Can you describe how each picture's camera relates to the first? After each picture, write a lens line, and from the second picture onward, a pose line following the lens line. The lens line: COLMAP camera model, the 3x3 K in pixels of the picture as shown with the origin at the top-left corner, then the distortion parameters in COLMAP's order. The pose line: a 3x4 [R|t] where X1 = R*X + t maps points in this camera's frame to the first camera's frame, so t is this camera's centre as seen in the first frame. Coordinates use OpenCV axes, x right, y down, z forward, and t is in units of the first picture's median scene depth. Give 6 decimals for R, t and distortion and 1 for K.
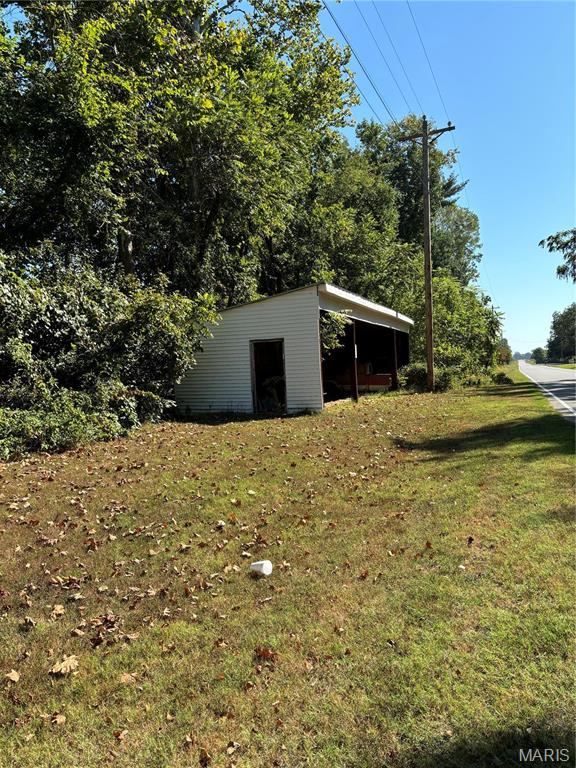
lens RADIAL K [[580.2, 0, 288.0], [0, 580.2, 384.0], [0, 0, 1]] dist [0.146450, -0.000038]
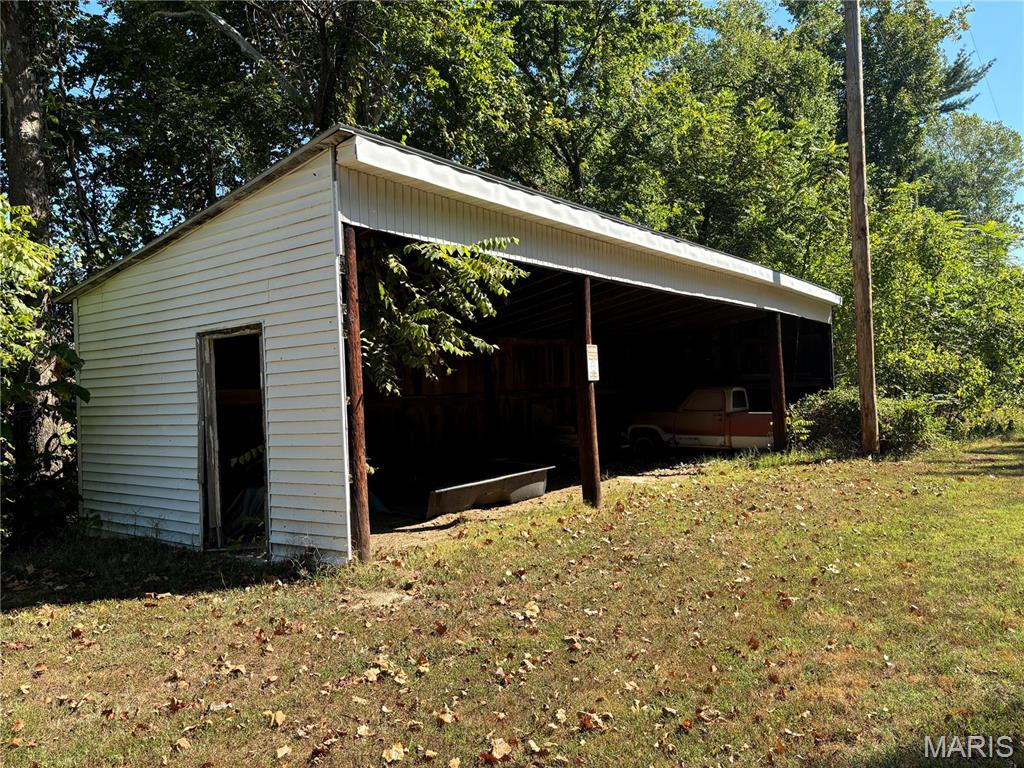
lens RADIAL K [[776.7, 0, 512.0], [0, 776.7, 384.0], [0, 0, 1]] dist [0.043652, 0.004042]
pose [[0.962946, -0.004906, -0.269648, 0.146726], [-0.004057, 0.999458, -0.032670, -0.019335], [0.269662, 0.032554, 0.962405, 0.376566]]
